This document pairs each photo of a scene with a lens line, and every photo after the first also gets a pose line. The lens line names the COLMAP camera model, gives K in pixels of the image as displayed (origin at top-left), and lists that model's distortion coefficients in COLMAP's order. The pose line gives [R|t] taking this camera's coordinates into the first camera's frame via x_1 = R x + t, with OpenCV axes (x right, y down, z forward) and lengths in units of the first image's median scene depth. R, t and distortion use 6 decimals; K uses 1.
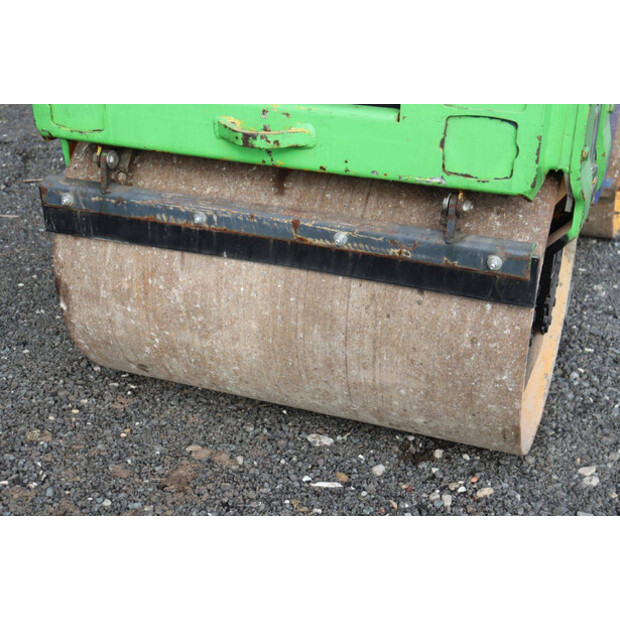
lens RADIAL K [[982.1, 0, 308.1], [0, 982.1, 309.3], [0, 0, 1]] dist [0.089603, 0.000000]
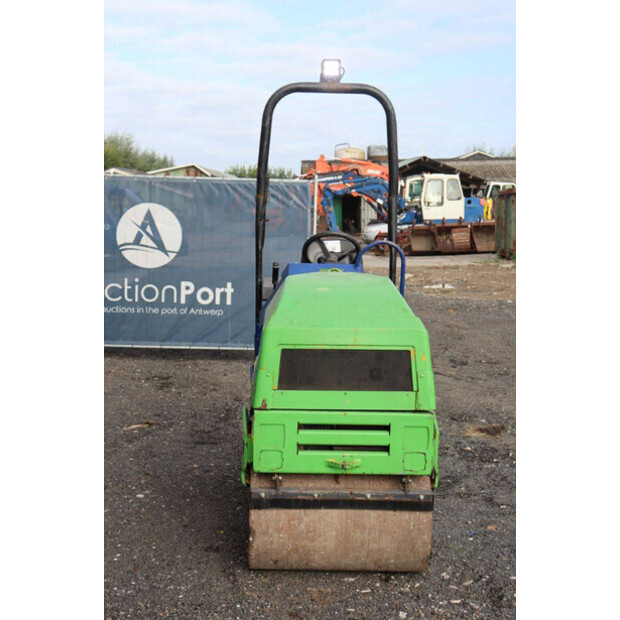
lens RADIAL K [[970.0, 0, 309.9], [0, 970.0, 306.3], [0, 0, 1]] dist [0.131891, 0.000000]
pose [[0.915733, -0.041475, 0.399641, -1.219342], [0.151749, 0.956689, -0.248431, 0.080326], [-0.372029, 0.288141, 0.882366, -1.611959]]
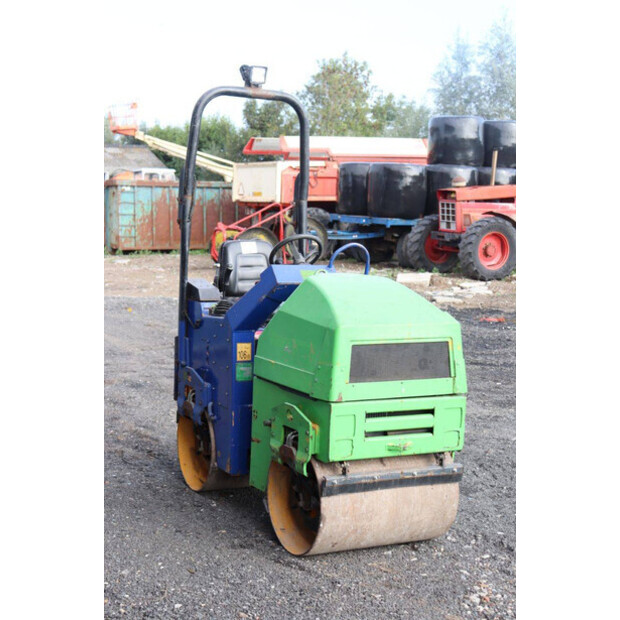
lens RADIAL K [[1031.3, 0, 310.1], [0, 1031.3, 310.4], [0, 0, 1]] dist [0.194892, 0.000000]
pose [[0.631471, -0.068304, 0.772385, -2.713771], [0.274263, 0.951396, -0.140092, -0.193063], [-0.725275, 0.300301, 0.619512, -1.017694]]
